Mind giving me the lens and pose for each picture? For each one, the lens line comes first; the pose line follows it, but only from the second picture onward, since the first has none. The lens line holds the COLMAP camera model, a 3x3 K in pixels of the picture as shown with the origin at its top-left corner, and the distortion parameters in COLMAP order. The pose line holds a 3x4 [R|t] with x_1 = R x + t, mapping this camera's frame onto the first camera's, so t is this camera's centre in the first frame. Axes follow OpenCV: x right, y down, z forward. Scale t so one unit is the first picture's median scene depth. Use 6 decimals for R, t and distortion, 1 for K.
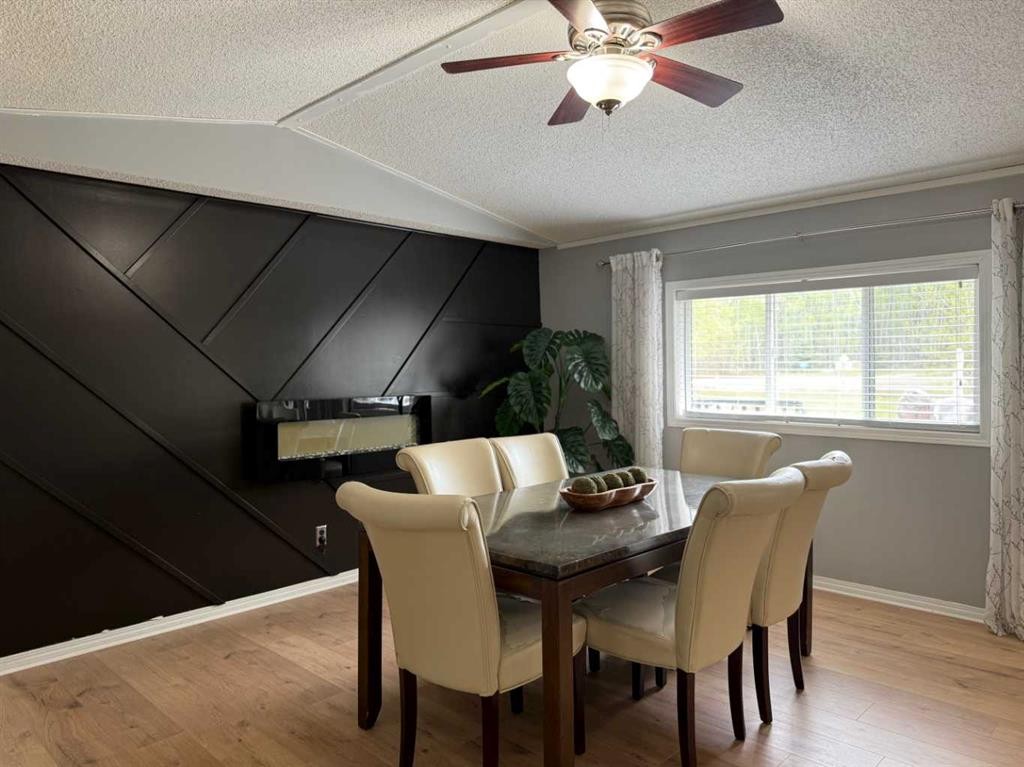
lens RADIAL K [[722.2, 0, 515.5], [0, 722.2, 382.9], [0, 0, 1]] dist [0.032969, -0.039382]
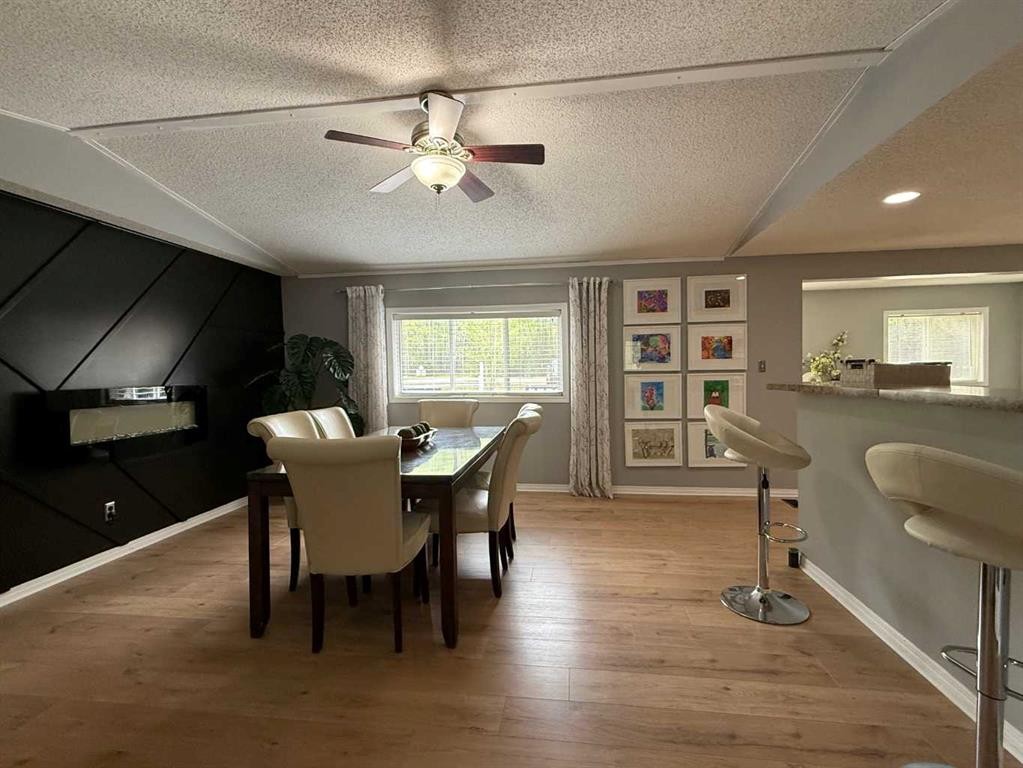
lens RADIAL K [[480.7, 0, 511.5], [0, 480.7, 384.0], [0, 0, 1]] dist [-0.003814, -0.000835]
pose [[0.798246, -0.018496, 0.602047, -0.239865], [0.020406, 0.999785, 0.003659, 0.028288], [-0.601986, 0.009364, 0.798452, 0.043907]]
